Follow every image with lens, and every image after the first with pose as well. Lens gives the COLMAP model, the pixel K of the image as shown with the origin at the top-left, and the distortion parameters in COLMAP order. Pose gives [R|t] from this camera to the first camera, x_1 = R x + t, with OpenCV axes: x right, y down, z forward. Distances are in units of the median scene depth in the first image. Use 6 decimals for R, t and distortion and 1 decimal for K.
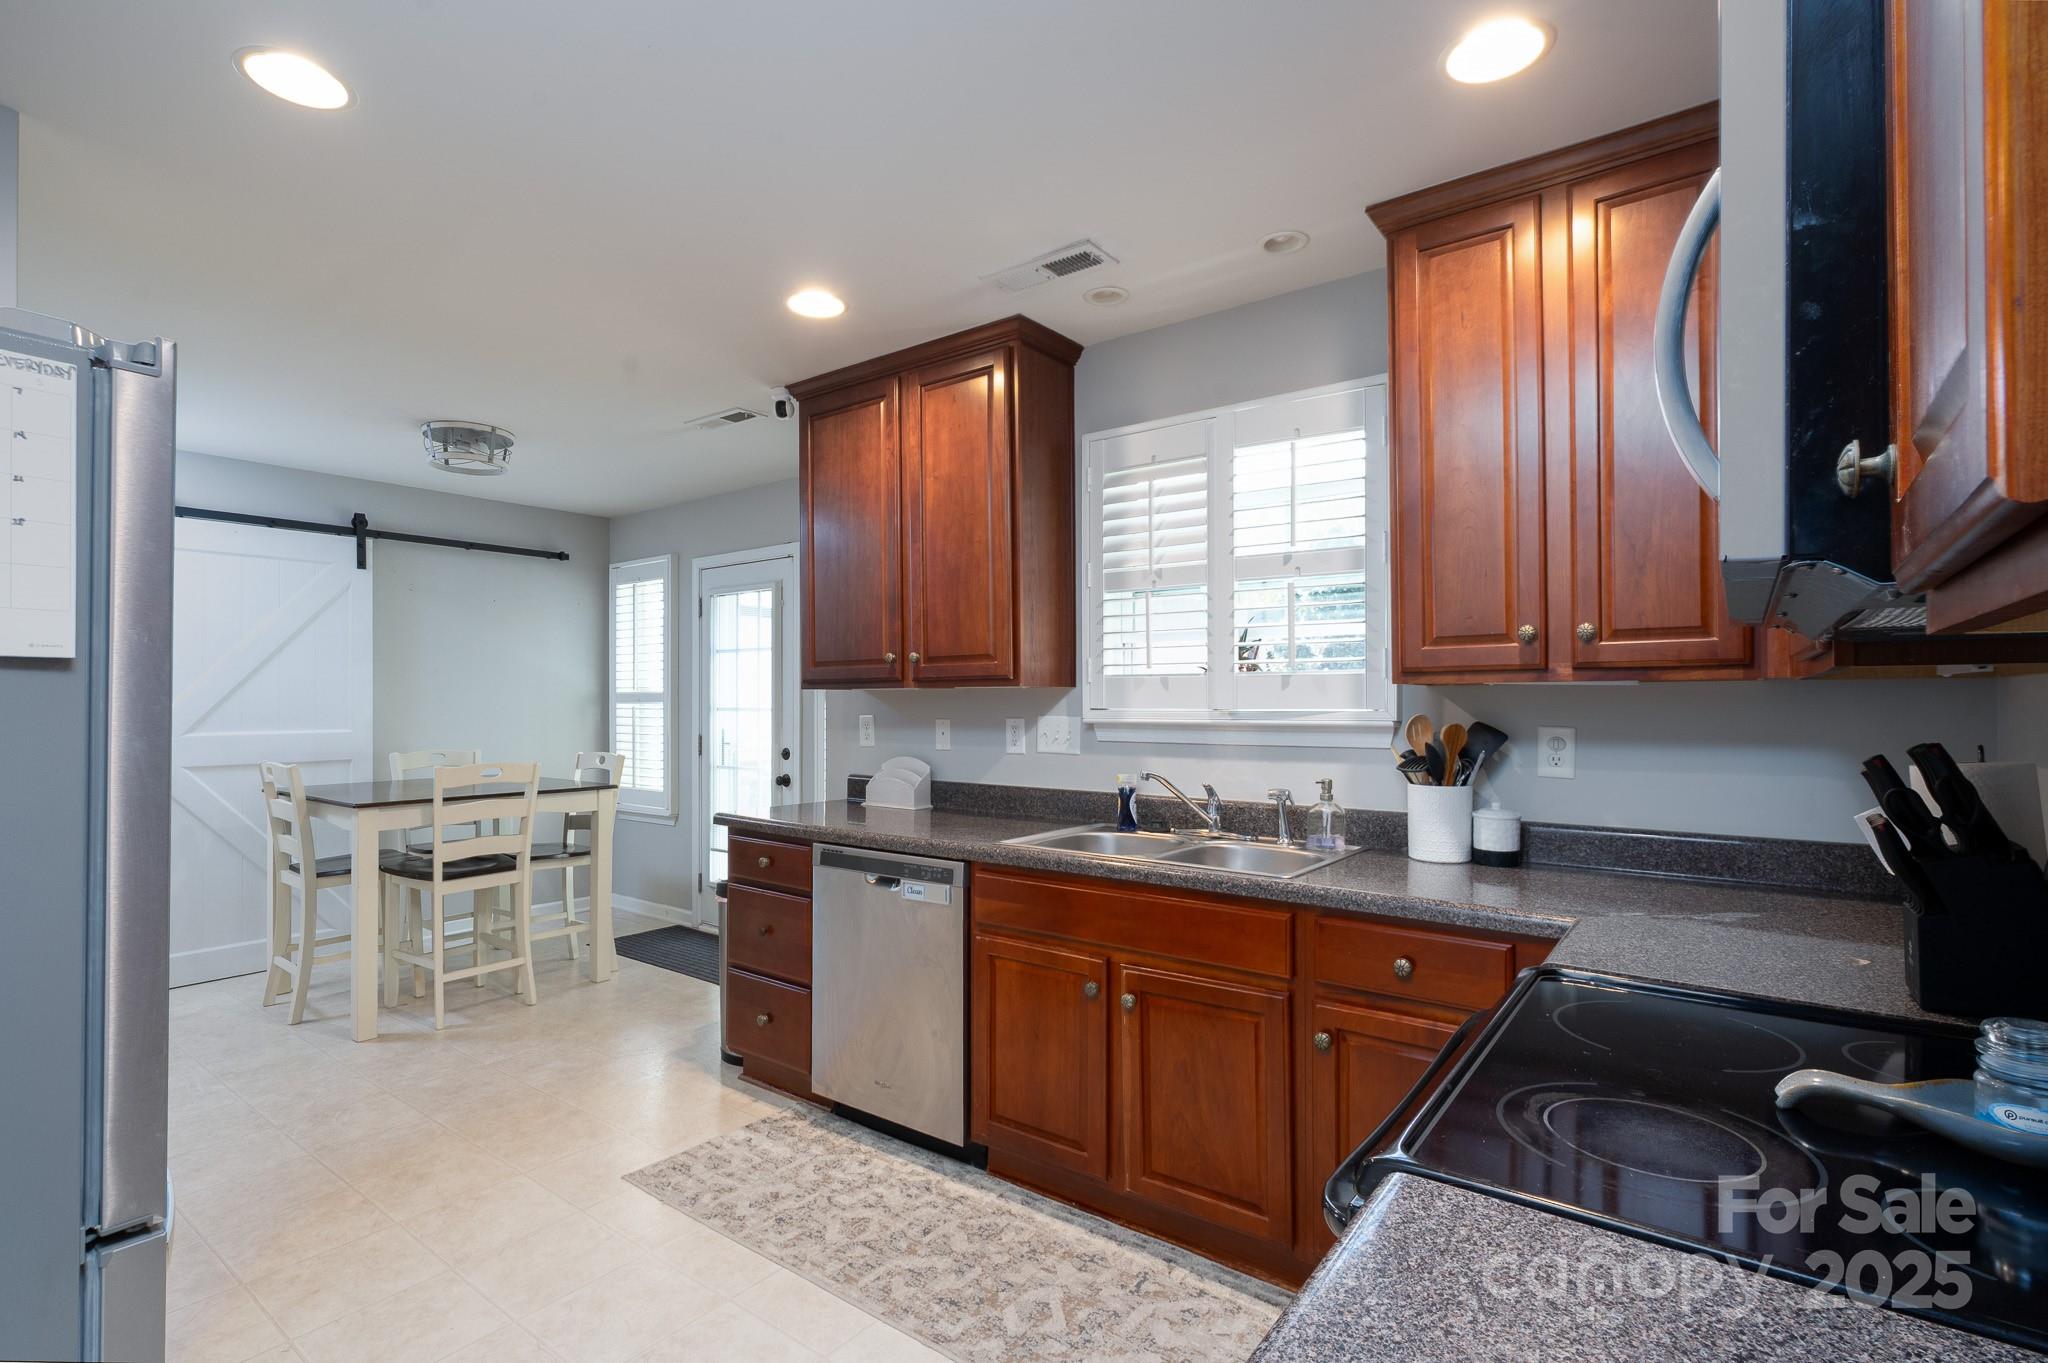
lens RADIAL K [[948.8, 0, 1020.6], [0, 948.8, 685.9], [0, 0, 1]] dist [-0.005894, 0.003038]
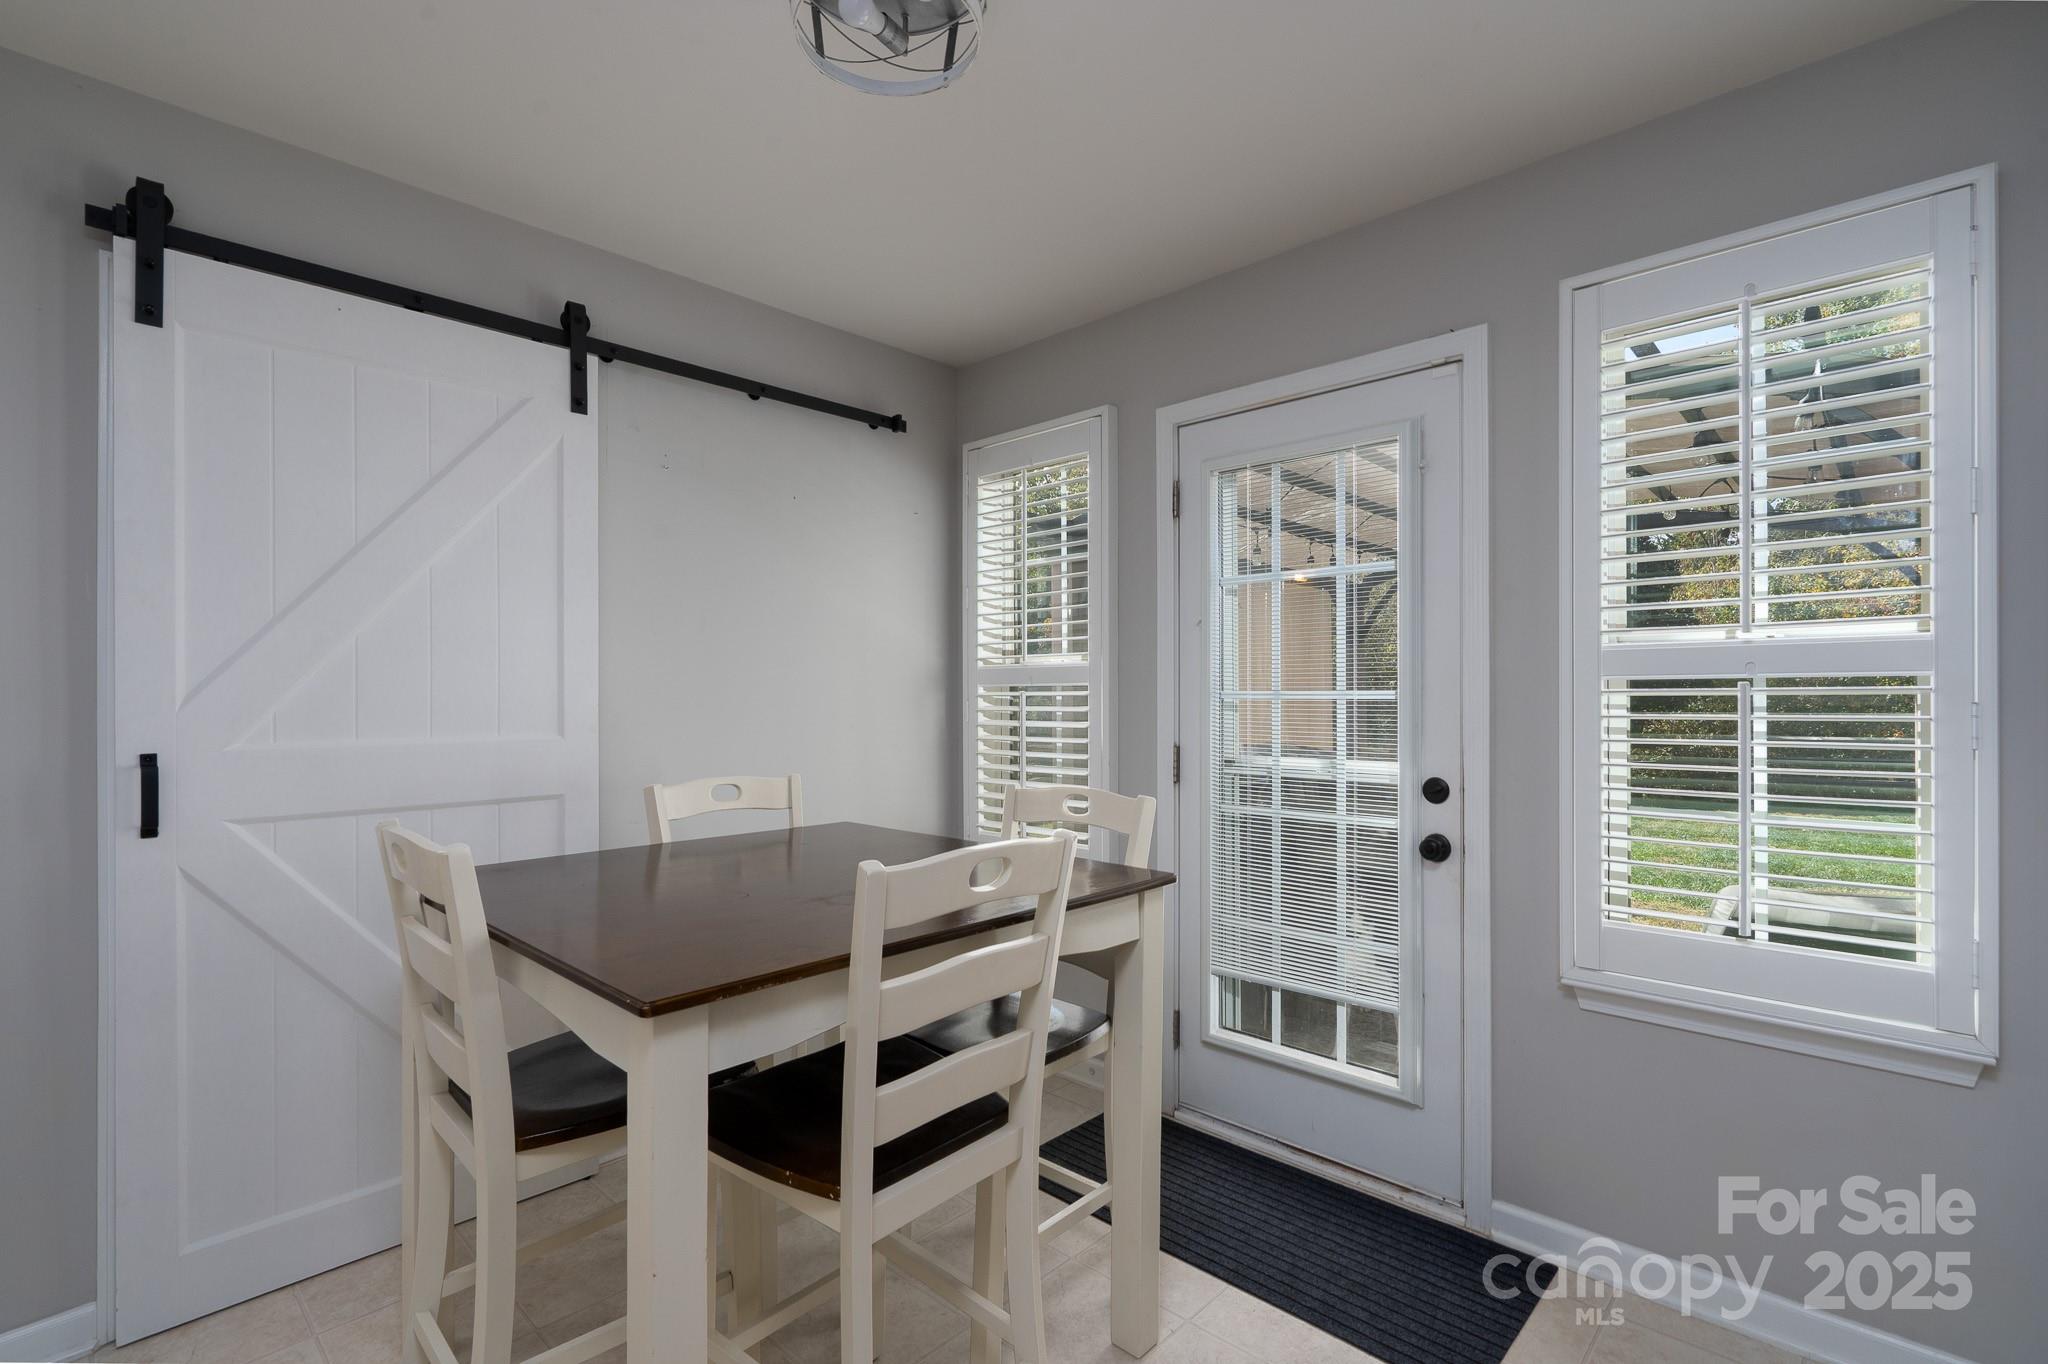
lens RADIAL K [[948.8, 0, 1026.2], [0, 948.8, 689.7], [0, 0, 1]] dist [-0.005894, 0.003038]
pose [[0.993745, -0.000270, -0.111673, -0.400144], [0.001676, 0.999921, 0.012496, 0.016385], [0.111661, -0.012605, 0.993666, 0.519914]]
